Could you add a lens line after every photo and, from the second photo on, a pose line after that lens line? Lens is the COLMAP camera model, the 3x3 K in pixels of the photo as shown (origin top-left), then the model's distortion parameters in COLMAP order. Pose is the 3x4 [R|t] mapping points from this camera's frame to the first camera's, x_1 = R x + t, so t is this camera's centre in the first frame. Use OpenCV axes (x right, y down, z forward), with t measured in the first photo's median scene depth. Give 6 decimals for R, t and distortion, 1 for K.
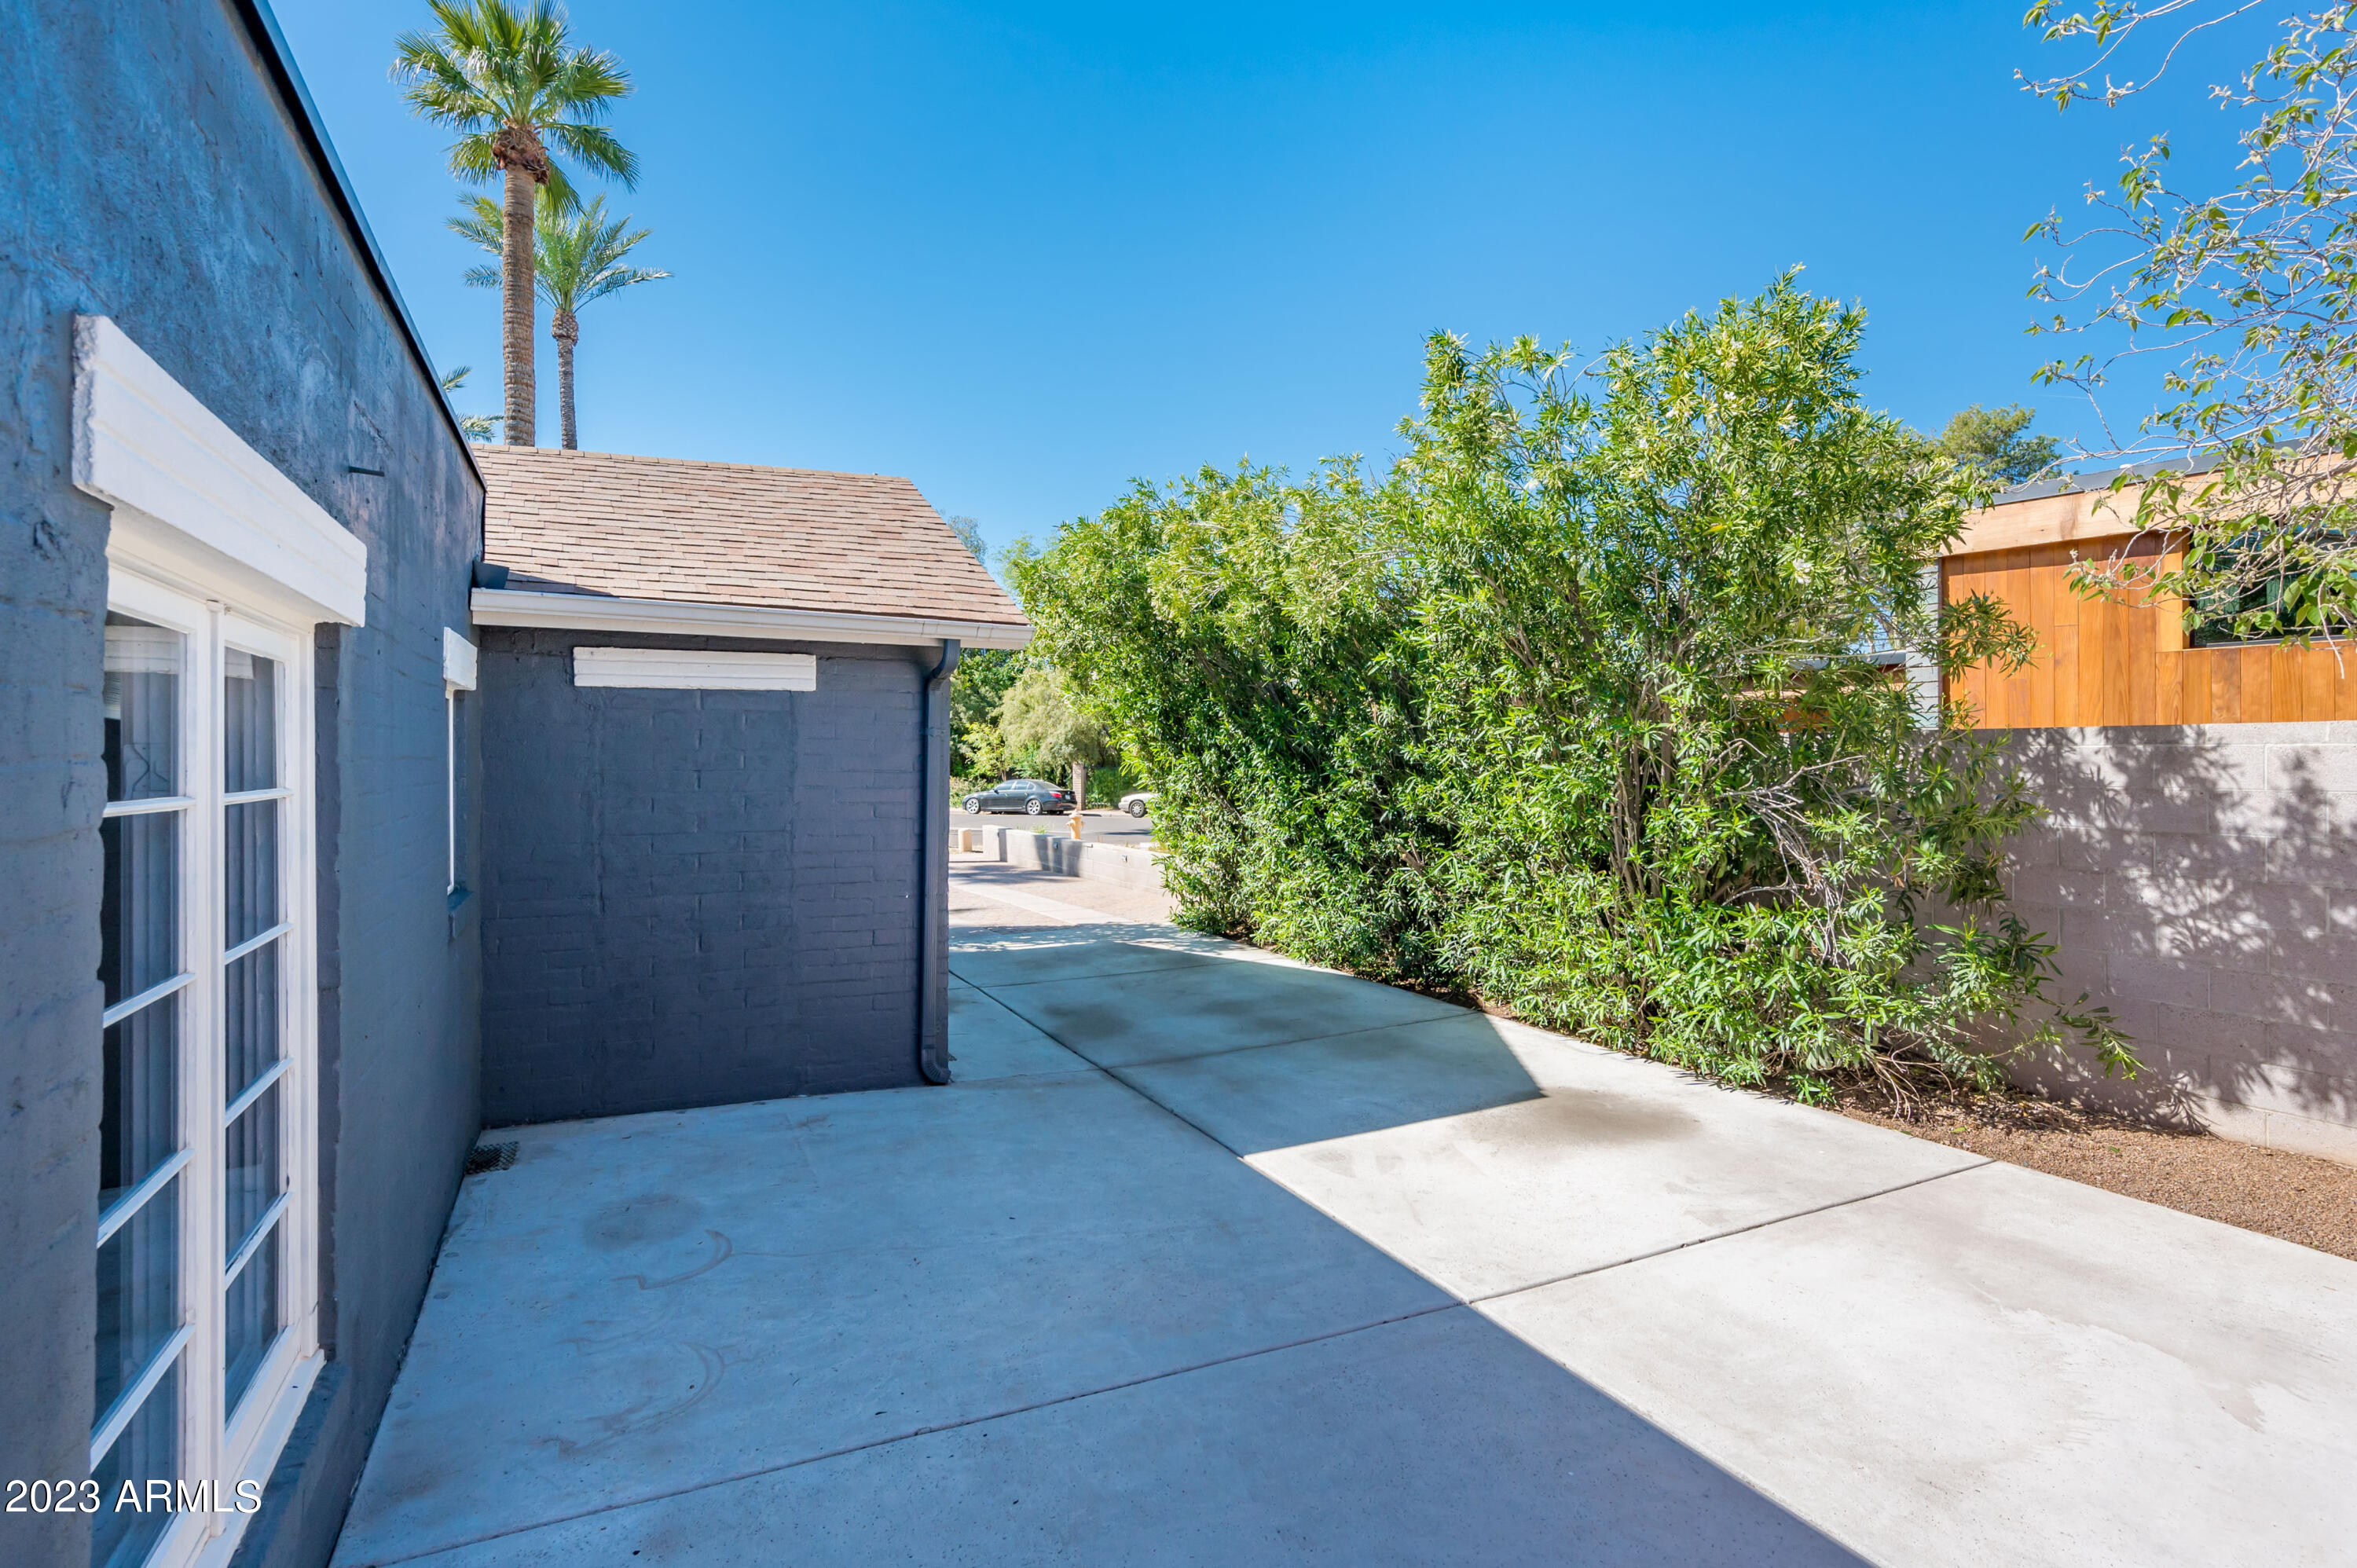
lens RADIAL K [[1187.4, 0, 1178.5], [0, 1187.4, 784.0], [0, 0, 1]] dist [0.000112, -0.000160]
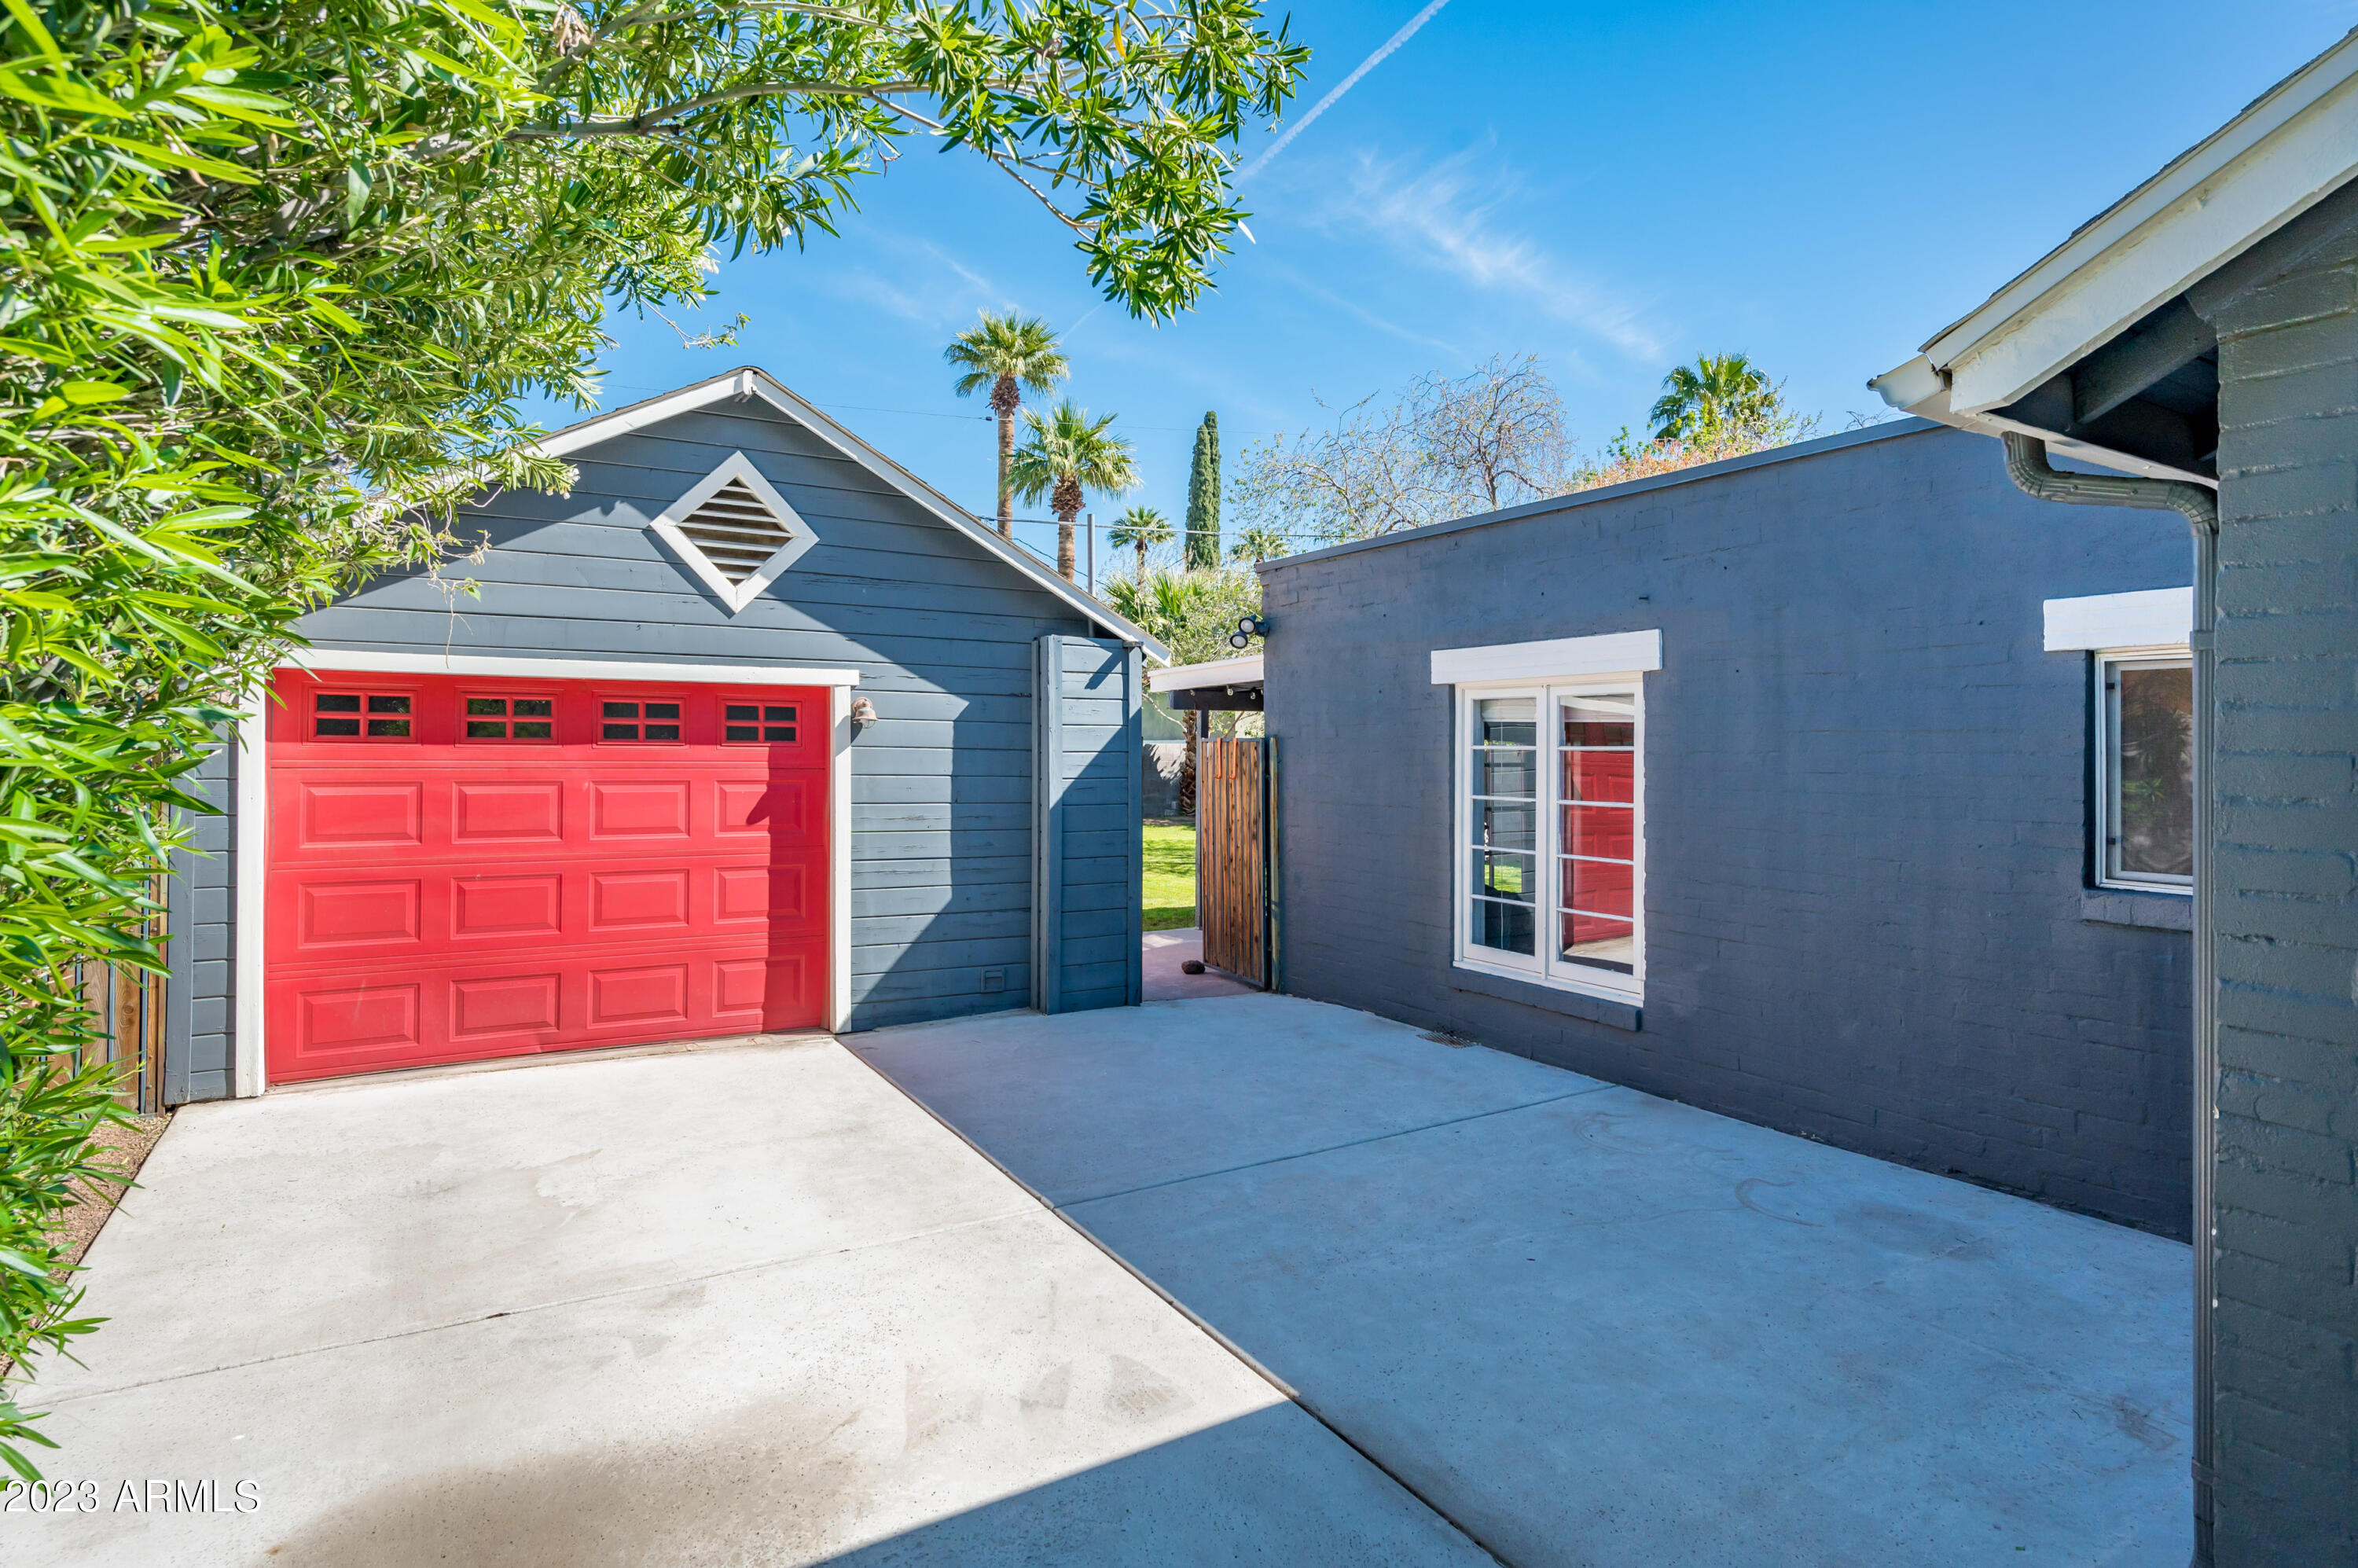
lens RADIAL K [[1241.6, 0, 1170.0], [0, 1241.6, 739.2], [0, 0, 1]] dist [-0.000665, 0.000062]
pose [[-0.997543, -0.003830, -0.069957, 0.186654], [-0.004881, 0.999878, 0.014863, -0.023481], [0.069891, 0.015168, -0.997439, 1.889105]]
